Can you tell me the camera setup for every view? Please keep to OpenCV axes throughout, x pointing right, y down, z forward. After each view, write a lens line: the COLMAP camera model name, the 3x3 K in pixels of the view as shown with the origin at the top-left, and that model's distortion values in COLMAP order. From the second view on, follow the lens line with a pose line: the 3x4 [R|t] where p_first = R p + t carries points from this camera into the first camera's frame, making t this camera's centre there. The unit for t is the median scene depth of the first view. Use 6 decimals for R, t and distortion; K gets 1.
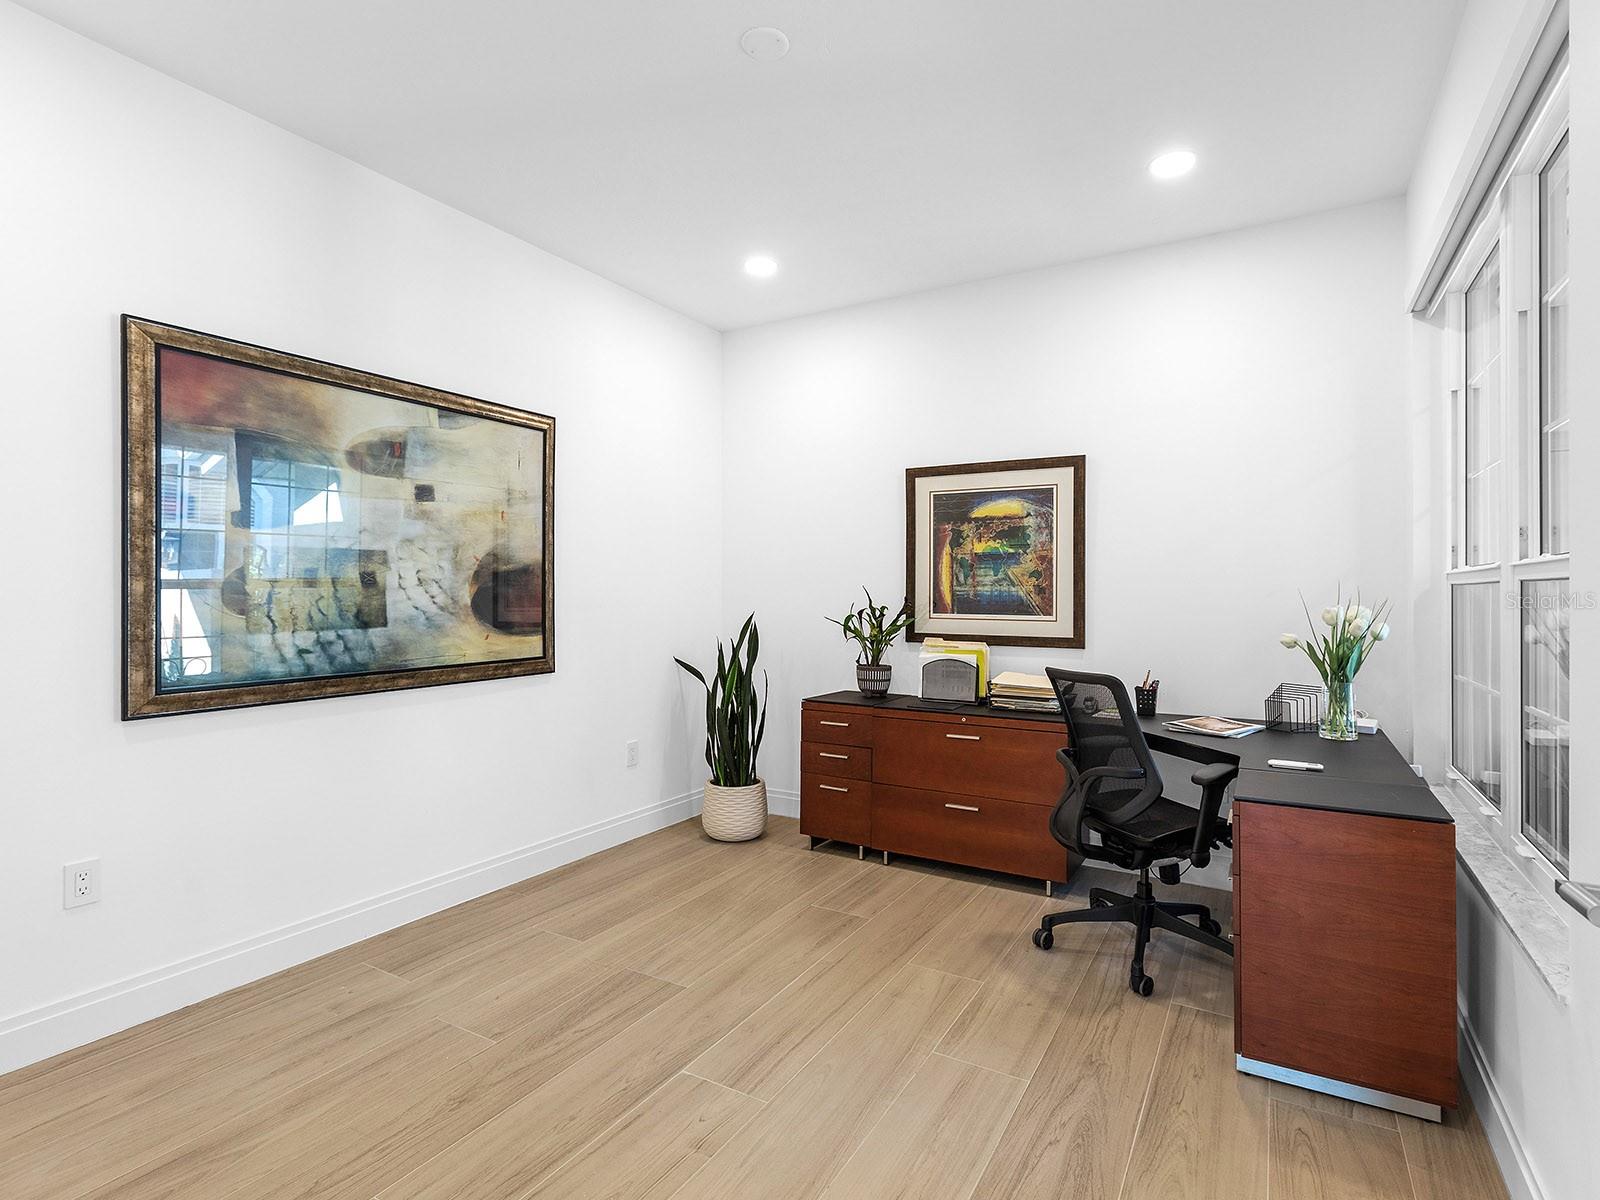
lens RADIAL K [[800.1, 0, 815.9], [0, 800.1, 599.9], [0, 0, 1]] dist [0.000274, 0.000297]
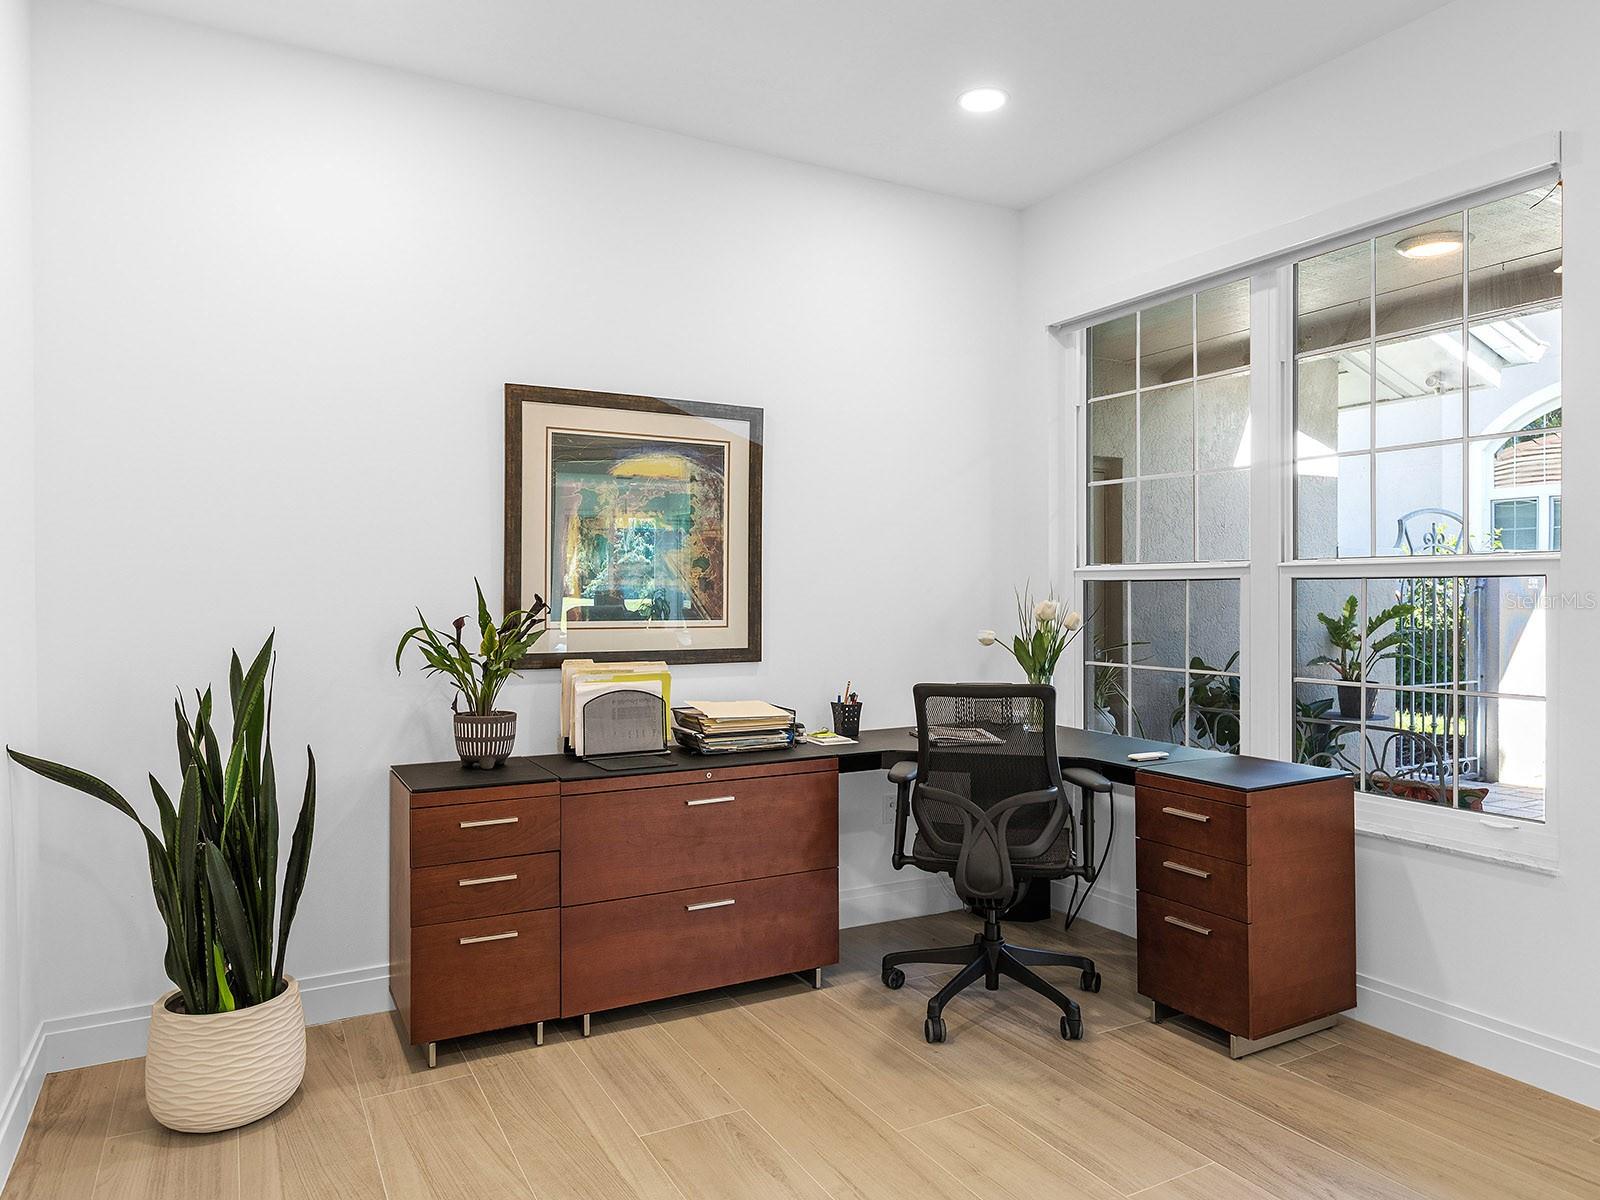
lens RADIAL K [[1054.0, 0, 800.0], [0, 1054.0, 600.0], [0, 0, 1]] dist [-0.005216, 0.001492]
pose [[0.513521, -0.009243, 0.858027, -0.499800], [0.010071, 0.999938, 0.004744, -0.002137], [-0.858018, 0.006205, 0.513582, 0.439563]]
